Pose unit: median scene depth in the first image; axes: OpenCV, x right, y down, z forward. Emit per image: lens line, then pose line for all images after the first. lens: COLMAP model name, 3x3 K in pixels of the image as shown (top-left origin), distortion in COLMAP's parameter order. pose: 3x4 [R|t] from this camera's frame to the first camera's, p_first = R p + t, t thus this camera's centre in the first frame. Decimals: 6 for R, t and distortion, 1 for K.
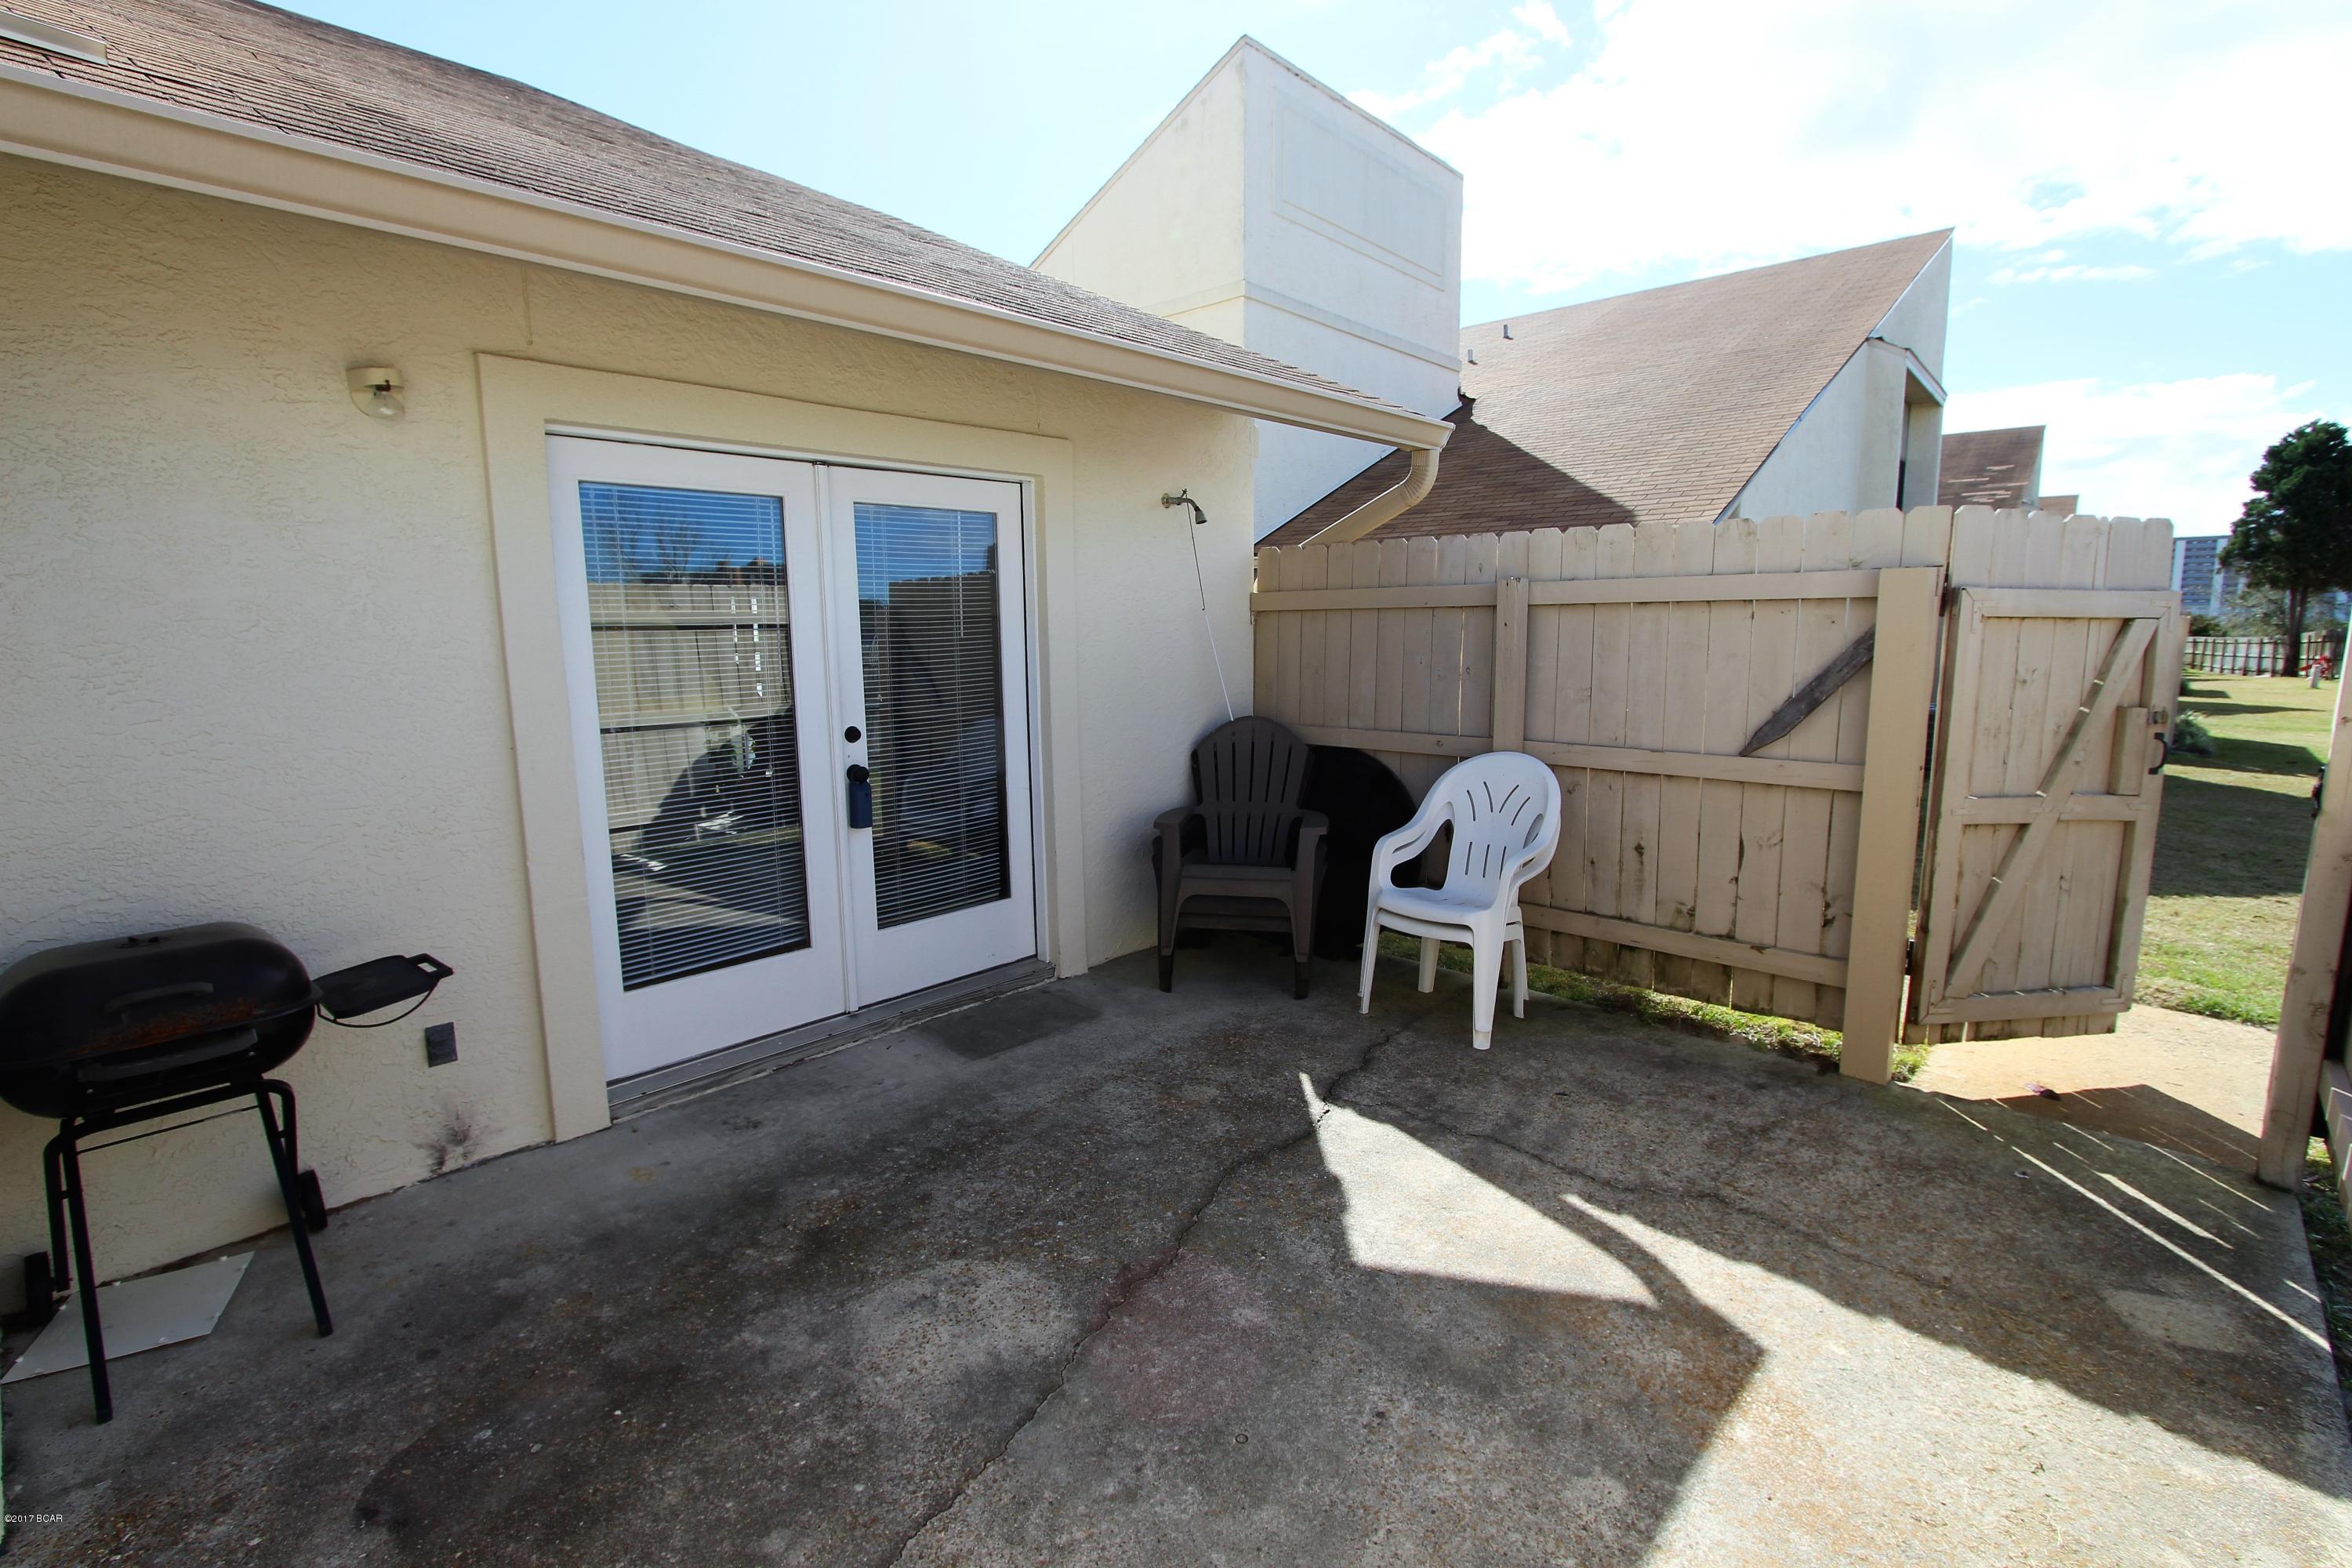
lens RADIAL K [[1081.8, 0, 1176.5], [0, 1081.8, 787.3], [0, 0, 1]] dist [-0.015232, -0.000038]
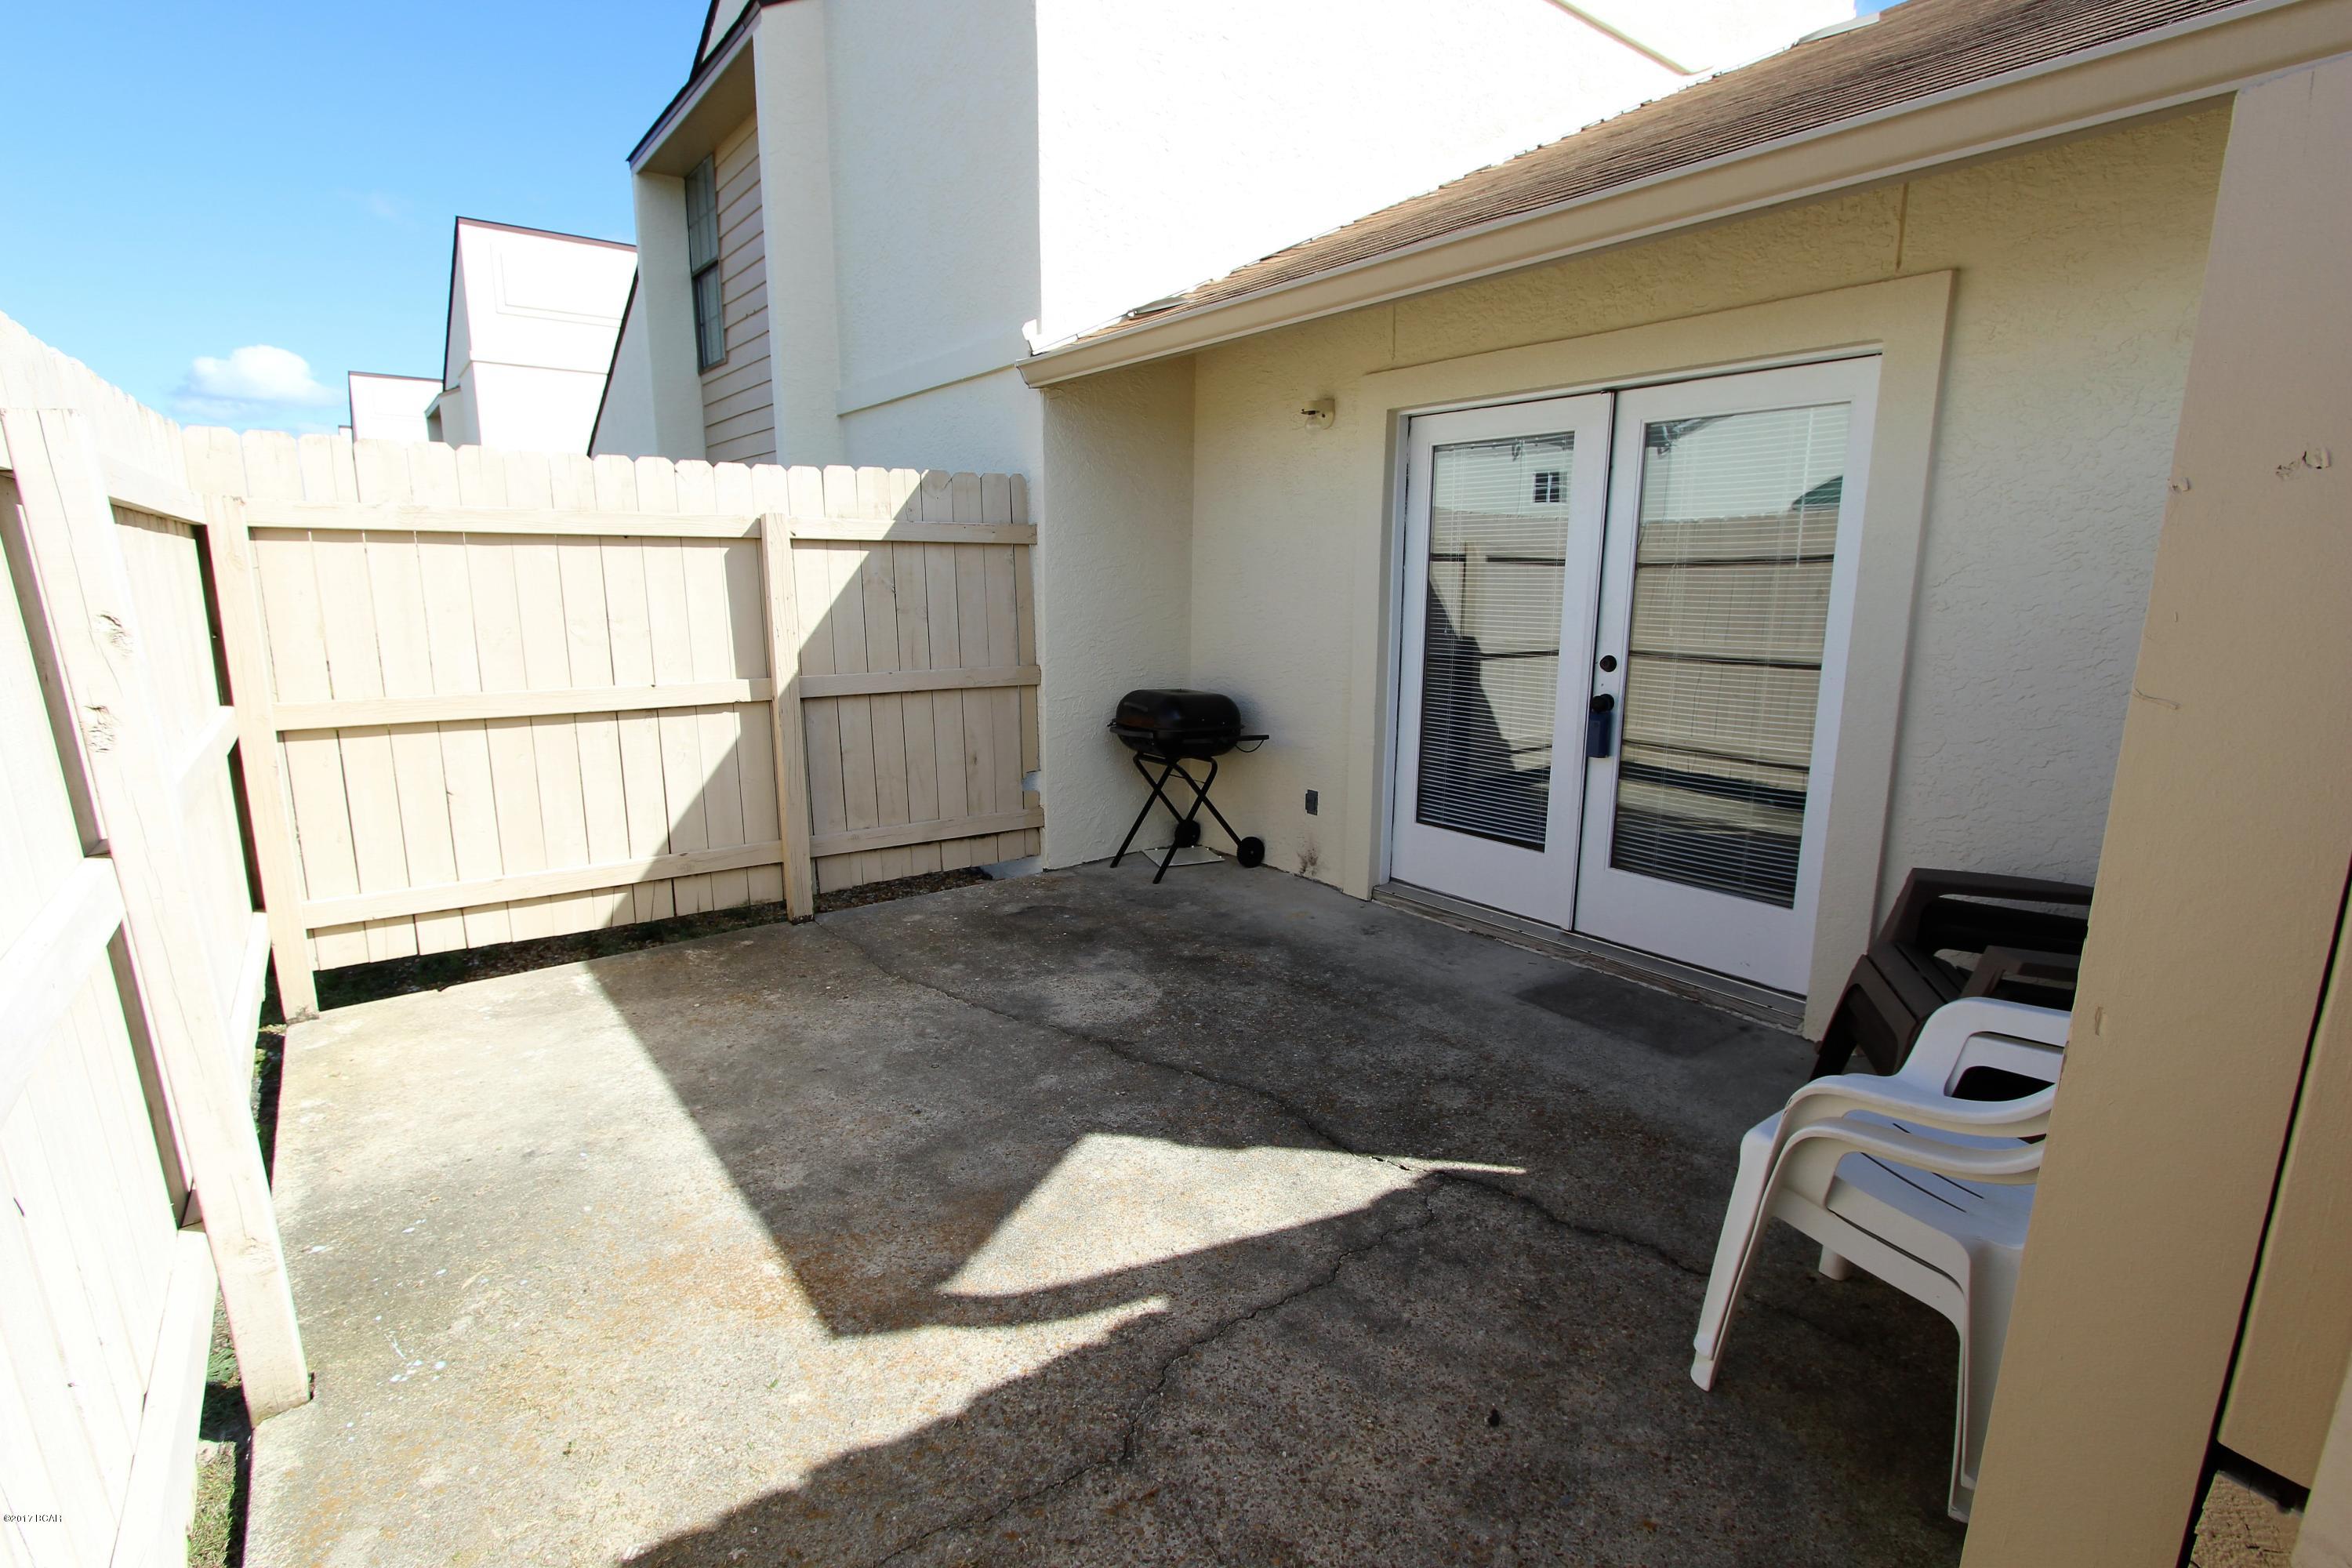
lens RADIAL K [[1081.8, 0, 1175.8], [0, 1081.8, 787.3], [0, 0, 1]] dist [-0.015232, -0.000038]
pose [[-0.171096, 0.201839, -0.964358, 1.102773], [-0.146793, 0.962645, 0.227524, -0.156481], [0.974258, 0.180489, -0.135076, 1.127244]]
